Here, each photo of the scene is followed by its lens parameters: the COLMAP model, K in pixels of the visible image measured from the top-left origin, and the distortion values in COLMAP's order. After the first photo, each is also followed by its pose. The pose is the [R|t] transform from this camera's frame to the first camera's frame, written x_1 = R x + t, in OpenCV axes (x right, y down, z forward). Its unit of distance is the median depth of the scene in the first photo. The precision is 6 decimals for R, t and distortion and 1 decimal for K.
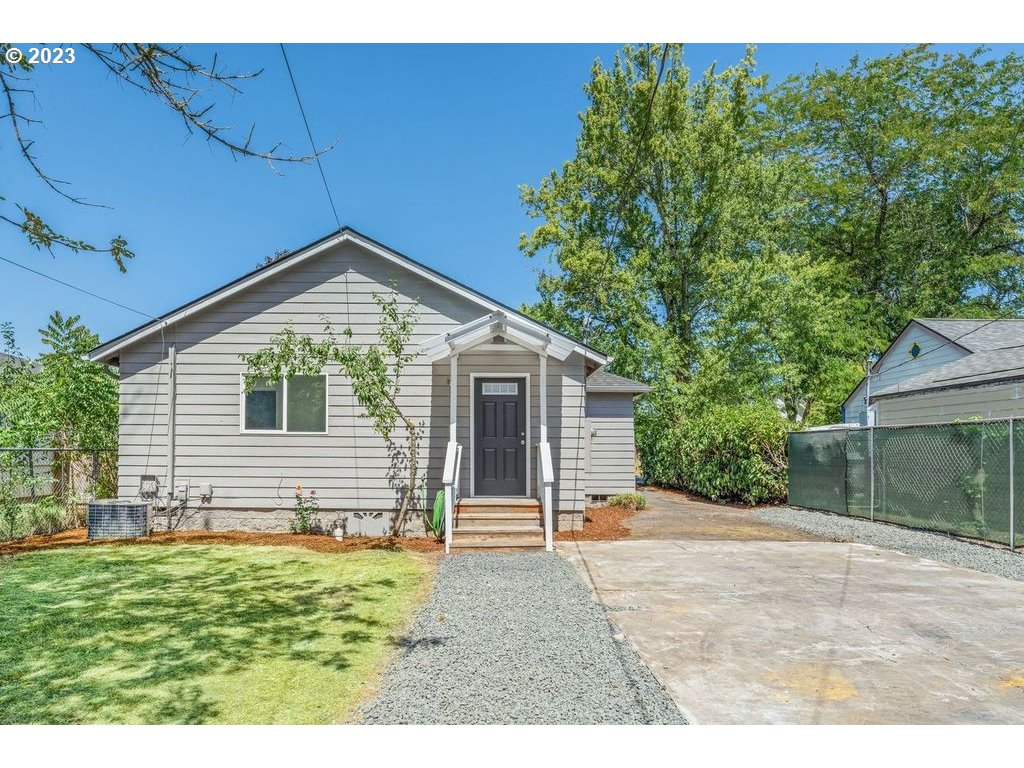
lens RADIAL K [[622.5, 0, 507.9], [0, 622.5, 450.7], [0, 0, 1]] dist [-0.000162, 0.000430]
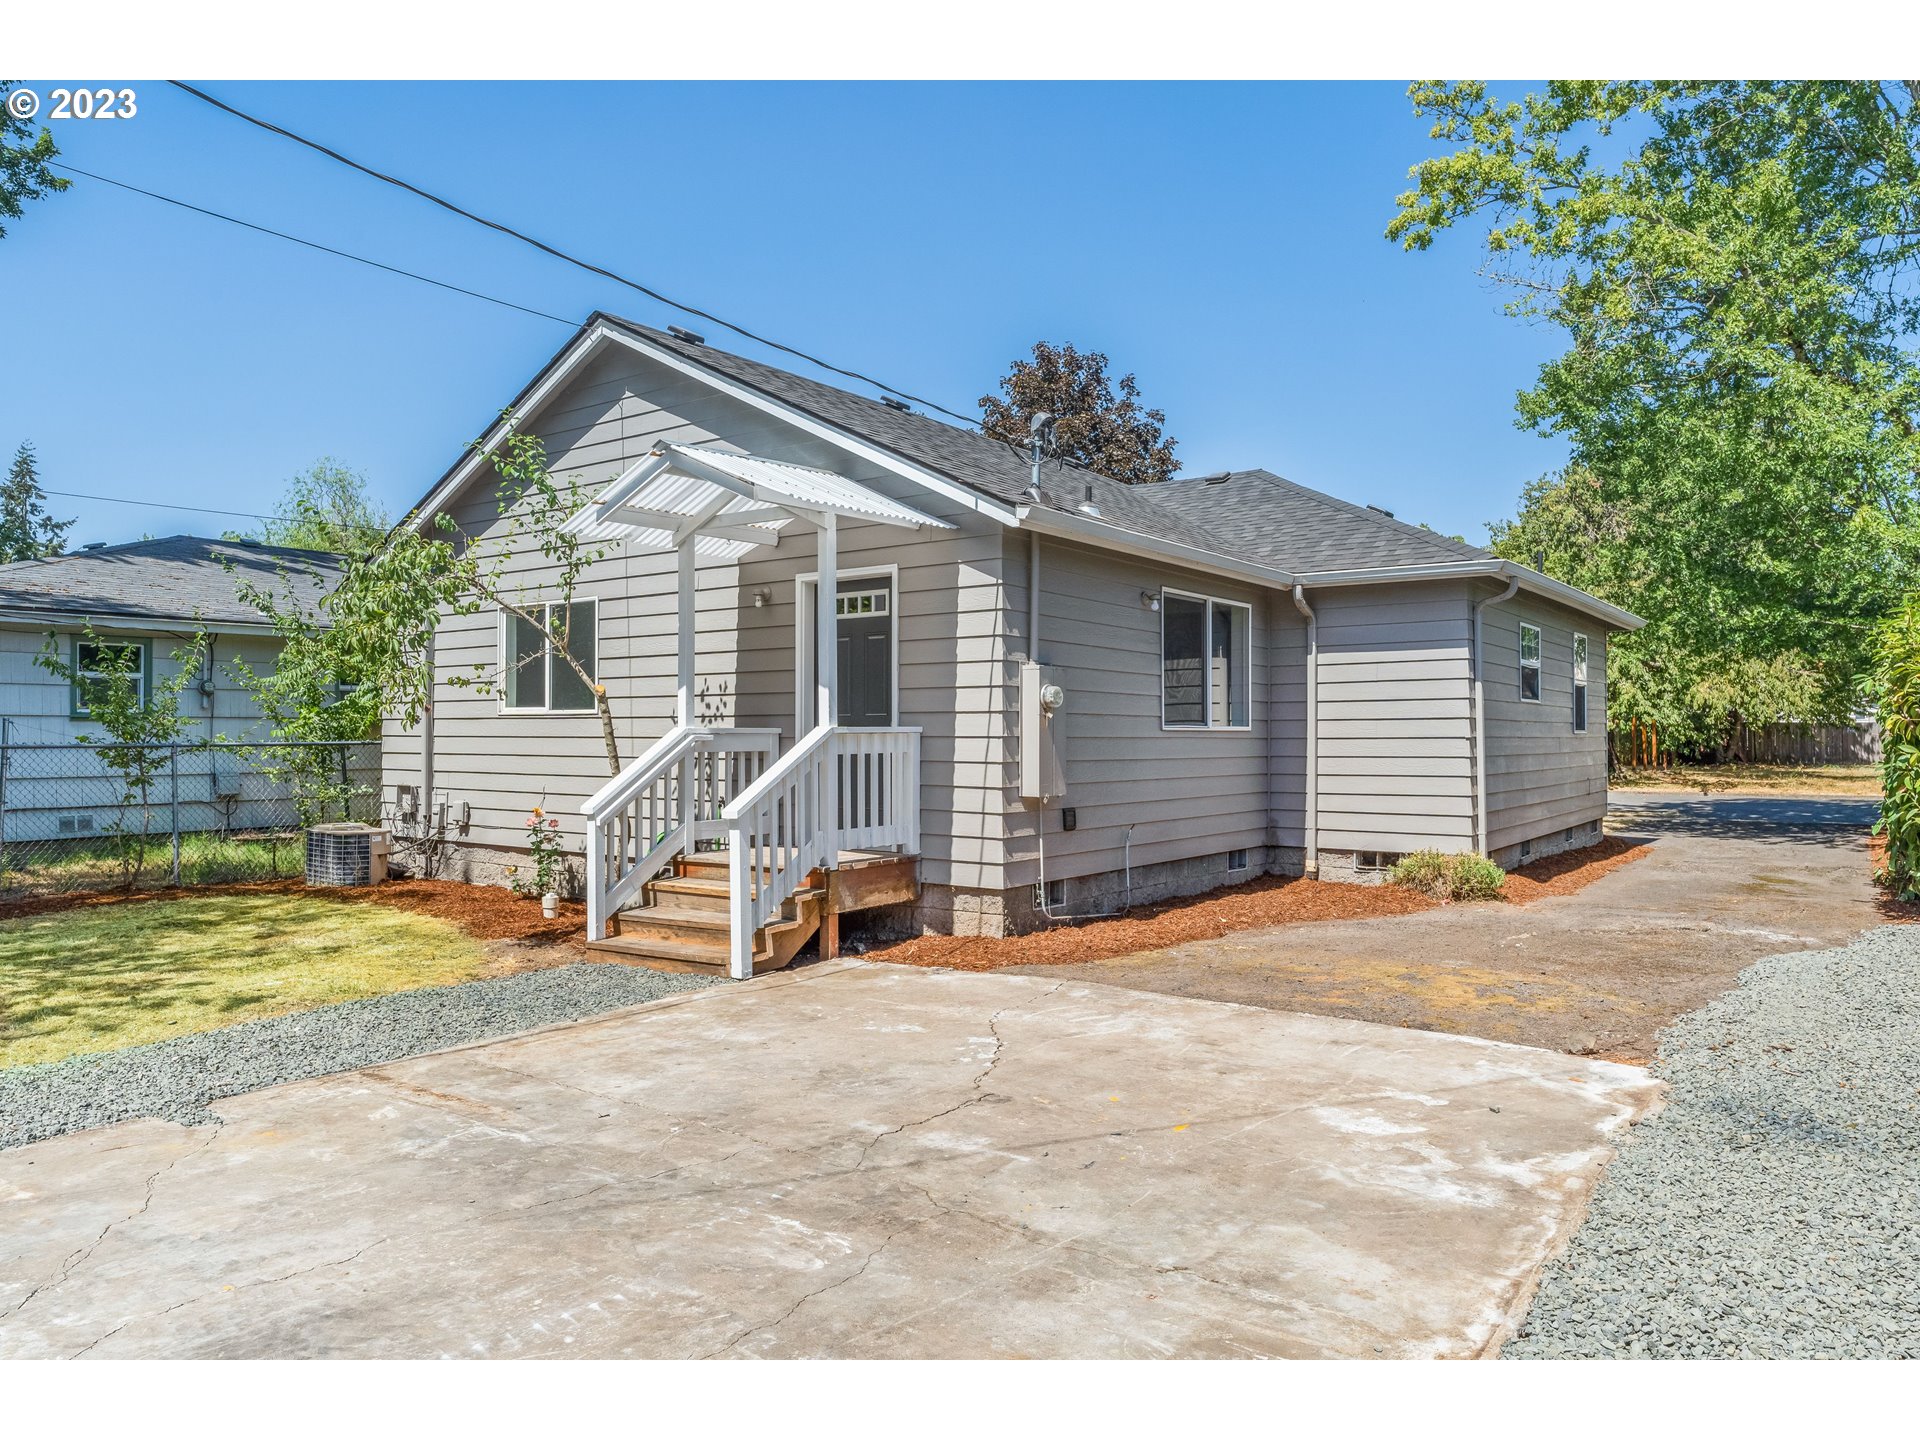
lens RADIAL K [[1293.9, 0, 949.9], [0, 1293.9, 725.4], [0, 0, 1]] dist [-0.001305, 0.002166]
pose [[0.807971, -0.010554, -0.589128, 0.592979], [0.008538, 0.999944, -0.006205, -0.006570], [0.589161, -0.000016, 0.808016, 0.293787]]
